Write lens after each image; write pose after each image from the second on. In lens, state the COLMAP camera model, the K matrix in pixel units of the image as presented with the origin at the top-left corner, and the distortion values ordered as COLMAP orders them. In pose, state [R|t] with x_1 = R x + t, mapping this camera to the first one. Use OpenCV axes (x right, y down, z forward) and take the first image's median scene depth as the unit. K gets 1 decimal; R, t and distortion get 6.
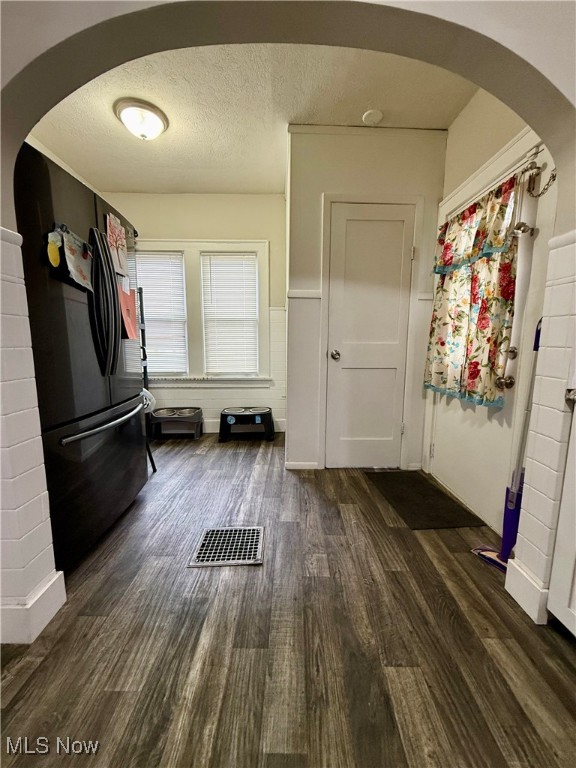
lens RADIAL K [[309.7, 0, 288.0], [0, 309.7, 384.0], [0, 0, 1]] dist [-0.001403, -0.000447]
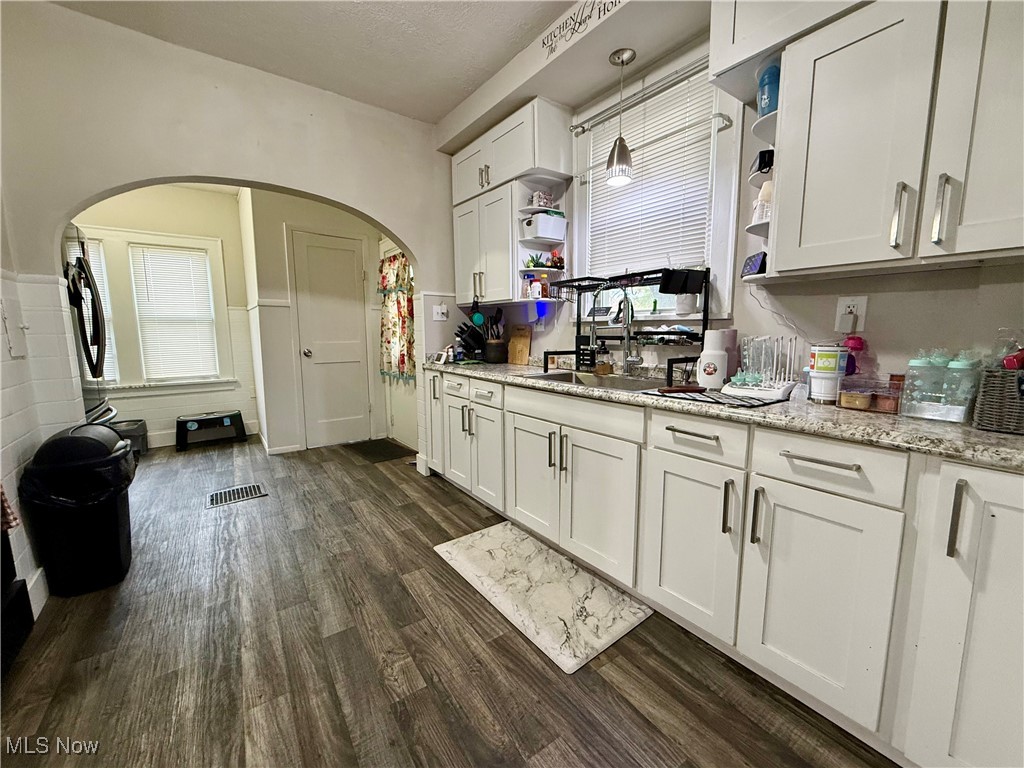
lens RADIAL K [[412.9, 0, 512.0], [0, 412.9, 384.0], [0, 0, 1]] dist [-0.001403, -0.000447]
pose [[0.816112, -0.080631, 0.572242, -0.141367], [0.088874, 0.995950, 0.013585, 0.084674], [-0.571020, 0.039771, 0.819973, -0.858602]]
